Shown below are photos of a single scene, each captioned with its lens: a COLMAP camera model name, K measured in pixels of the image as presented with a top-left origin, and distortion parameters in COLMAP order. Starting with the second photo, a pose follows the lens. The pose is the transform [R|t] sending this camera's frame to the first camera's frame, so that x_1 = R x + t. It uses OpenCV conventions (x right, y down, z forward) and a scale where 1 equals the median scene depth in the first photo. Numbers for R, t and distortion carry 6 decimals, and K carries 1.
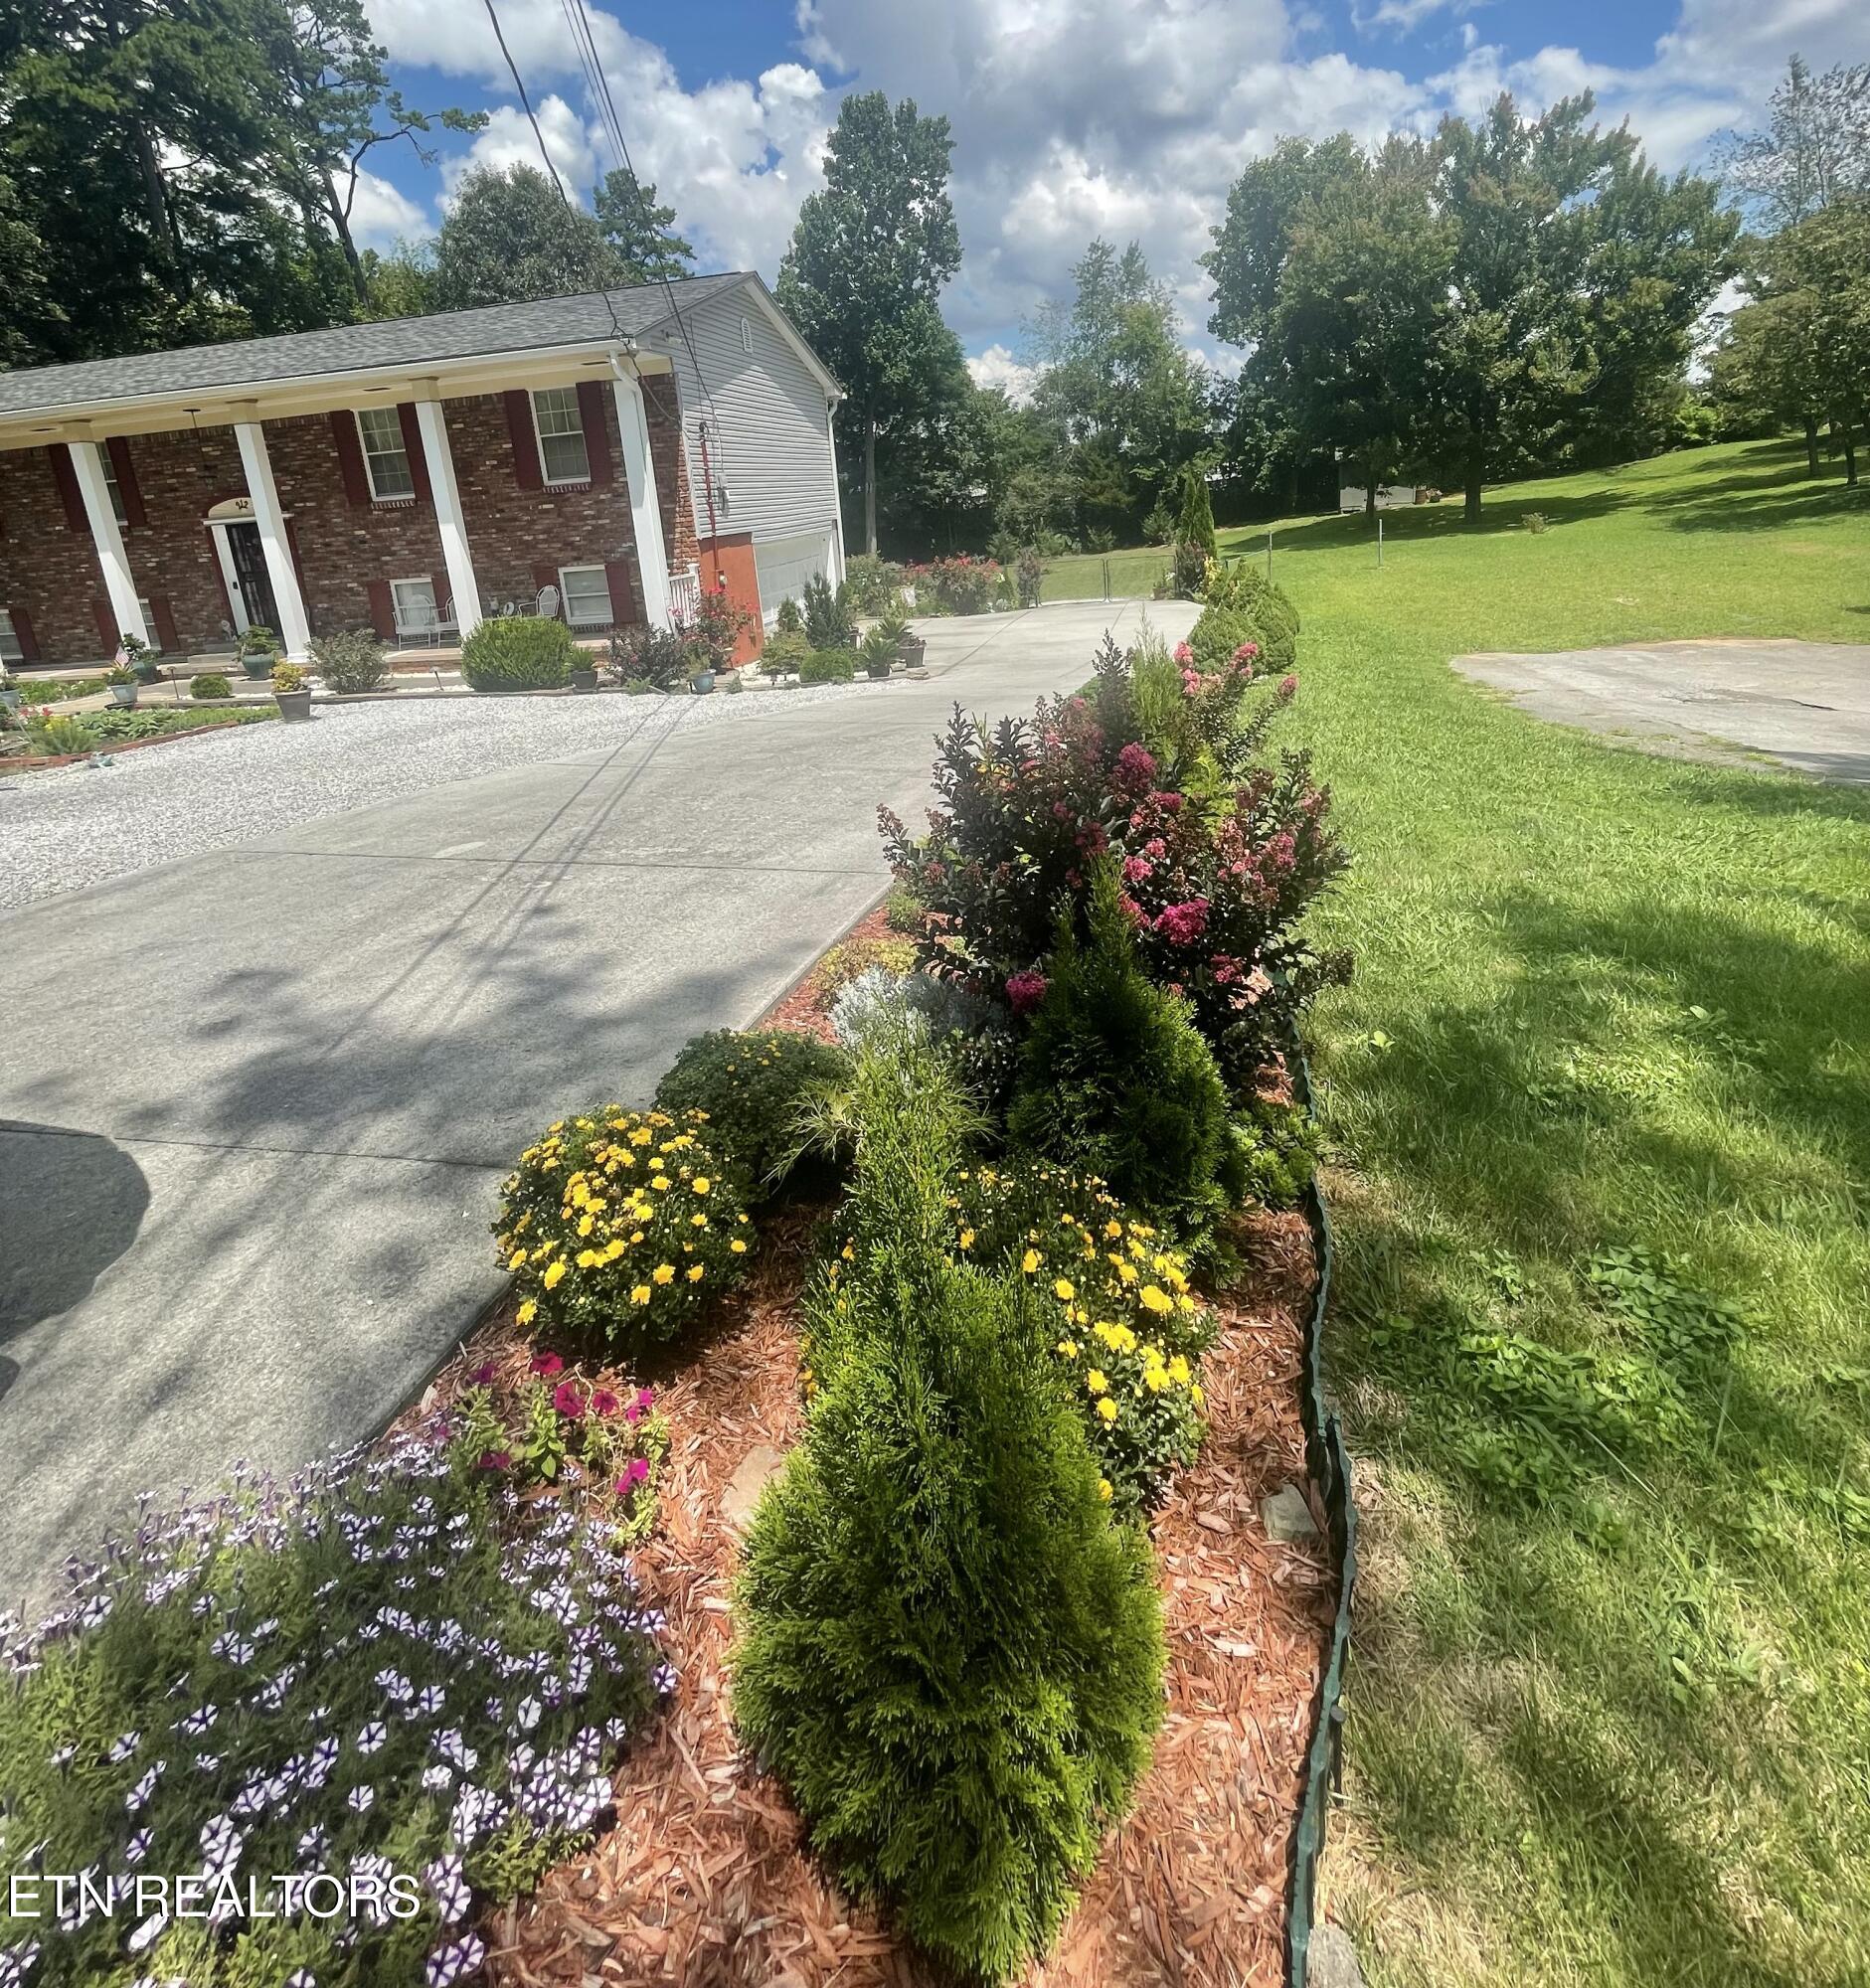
lens RADIAL K [[1005.6, 0, 935.1], [0, 1005.6, 740.7], [0, 0, 1]] dist [-0.002258, -0.000378]
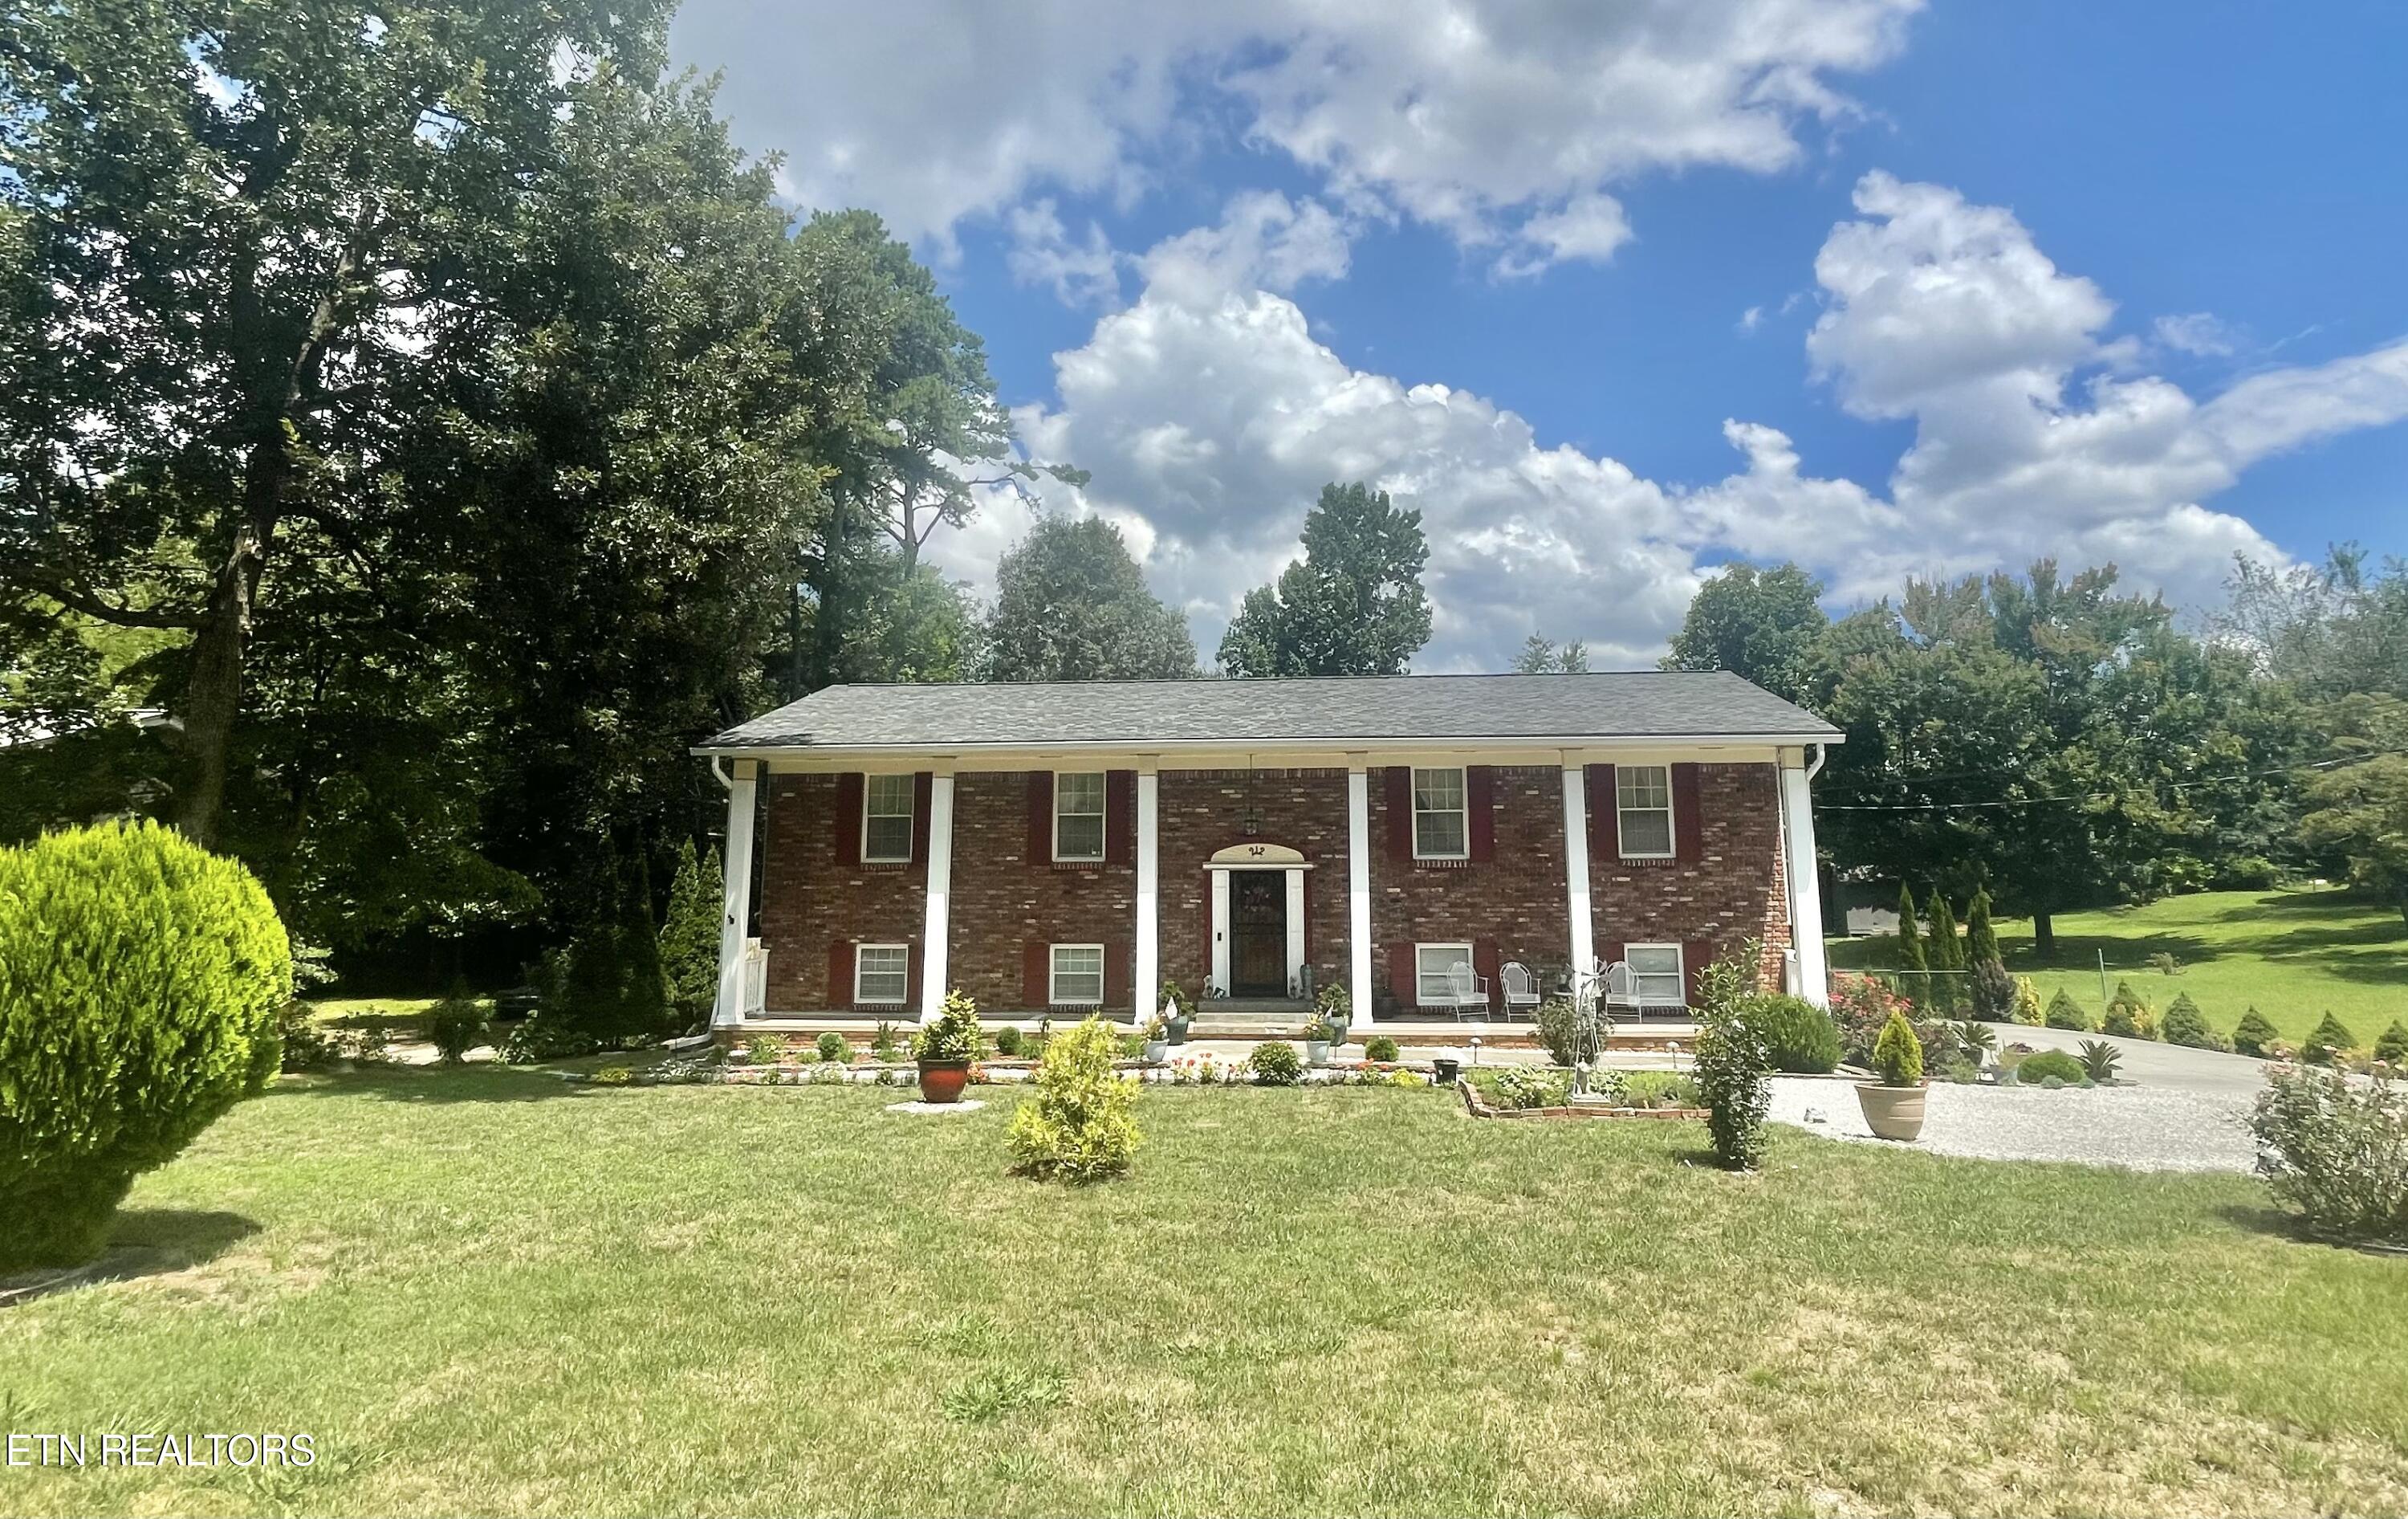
lens RADIAL K [[1238.0, 0, 1243.3], [0, 1238.0, 661.7], [0, 0, 1]] dist [-0.000065, -0.000843]
pose [[0.990167, 0.095033, 0.102650, -0.414467], [-0.045887, 0.913863, -0.403422, 0.034824], [-0.132147, 0.394745, 0.909238, -0.058769]]
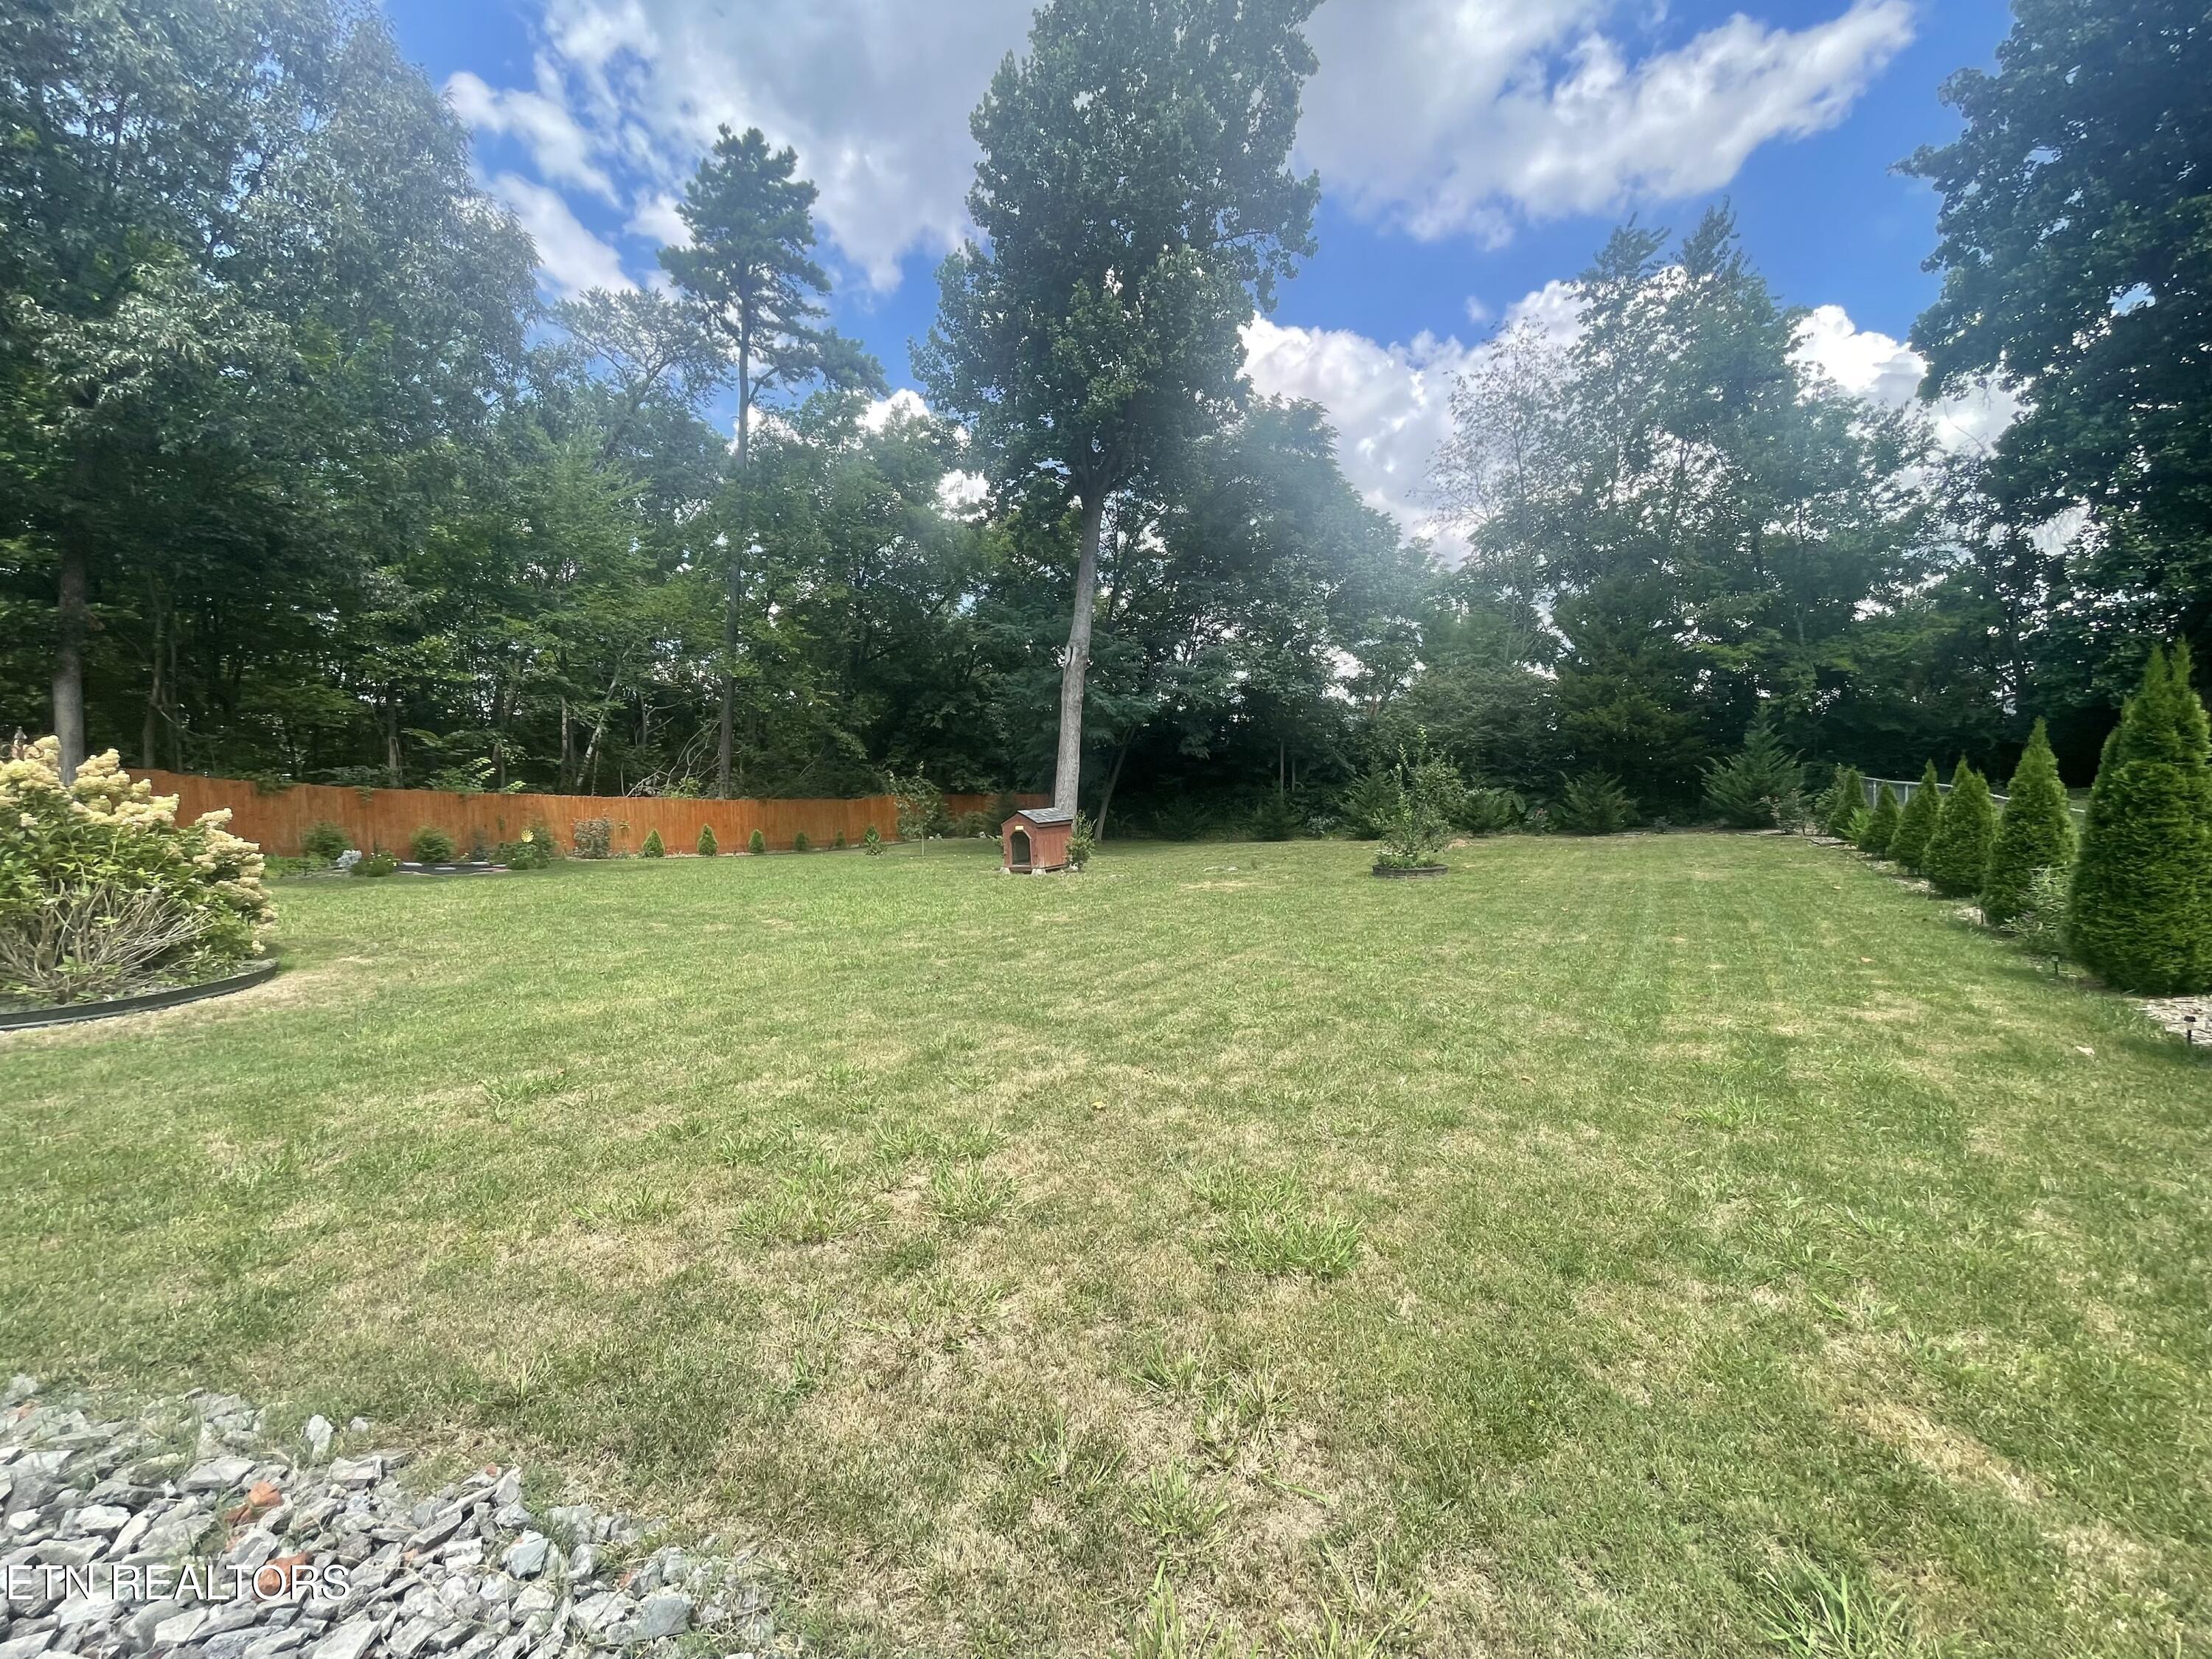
lens RADIAL K [[892.6, 0, 1099.8], [0, 892.6, 826.2], [0, 0, 1]] dist [0.000471, -0.001057]
pose [[0.935325, 0.093519, -0.341206, 0.162567], [-0.150612, 0.977927, -0.144828, -0.170941], [0.320130, 0.186851, 0.928765, 0.961031]]
